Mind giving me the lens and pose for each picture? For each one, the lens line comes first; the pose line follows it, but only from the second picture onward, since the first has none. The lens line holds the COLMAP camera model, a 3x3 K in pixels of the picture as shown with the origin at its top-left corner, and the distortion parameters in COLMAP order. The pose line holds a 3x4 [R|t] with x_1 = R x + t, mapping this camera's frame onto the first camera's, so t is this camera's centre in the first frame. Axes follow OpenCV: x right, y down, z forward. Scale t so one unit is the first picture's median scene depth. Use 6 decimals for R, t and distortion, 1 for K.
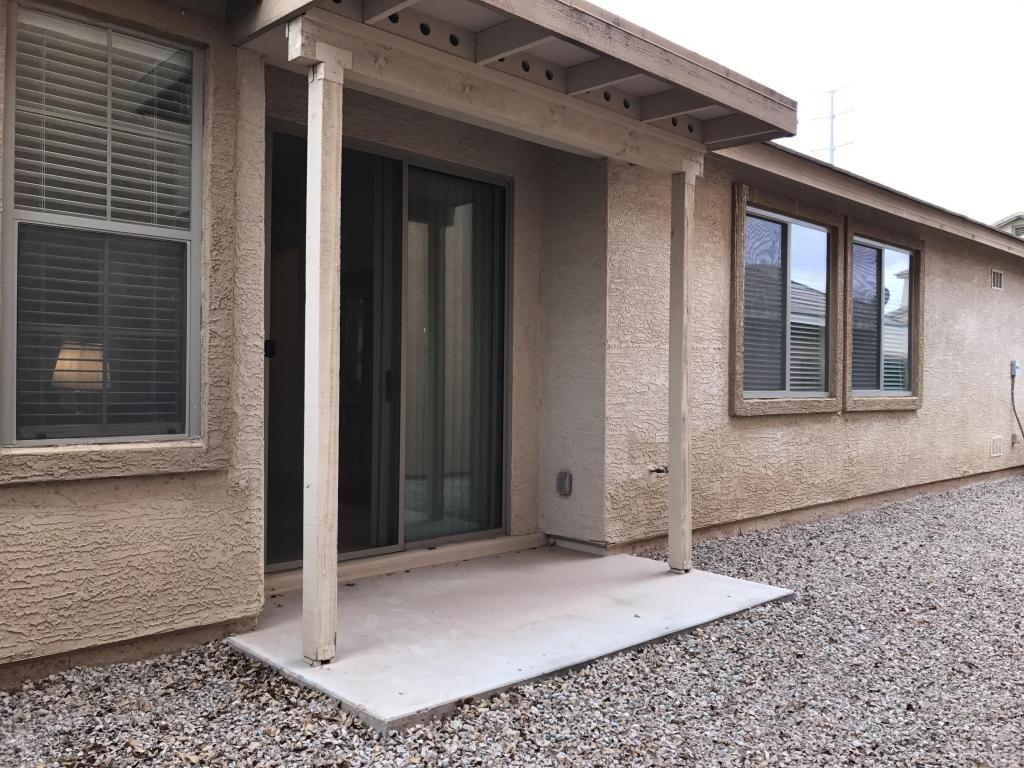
lens RADIAL K [[832.8, 0, 509.9], [0, 832.8, 380.8], [0, 0, 1]] dist [0.029109, -0.041334]
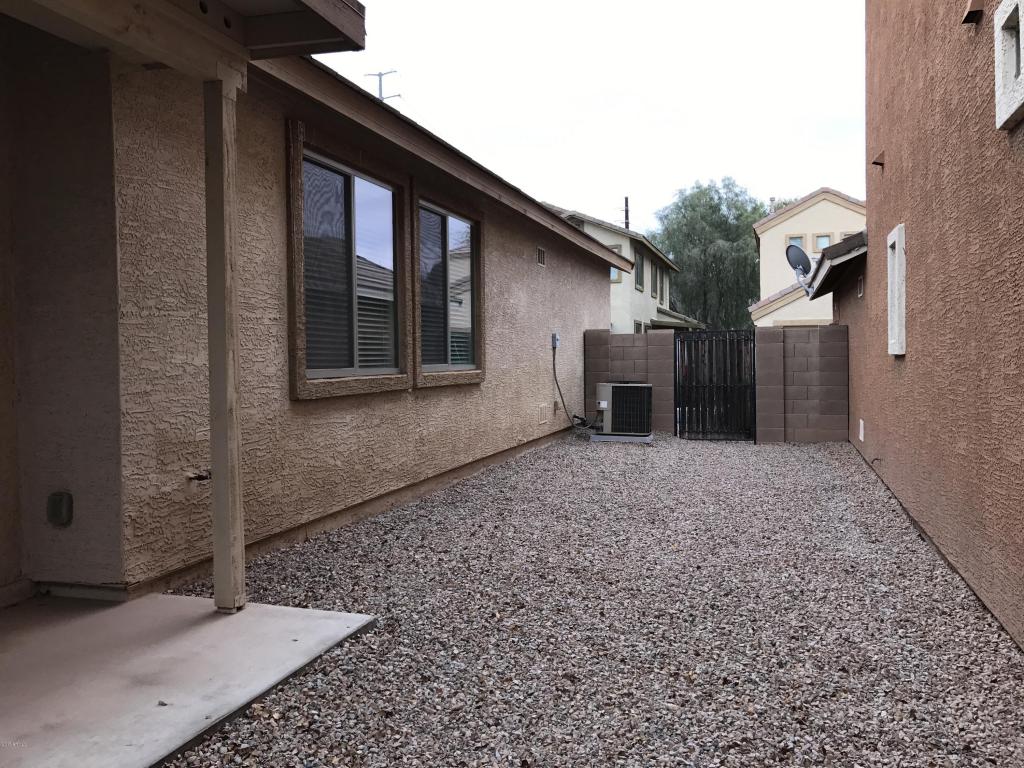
lens RADIAL K [[832.8, 0, 516.8], [0, 832.8, 377.3], [0, 0, 1]] dist [0.029109, -0.041334]
pose [[0.866320, -0.031496, 0.498496, 0.050643], [0.018803, 0.999359, 0.030464, -0.002196], [-0.499136, -0.017018, 0.866357, 0.190783]]
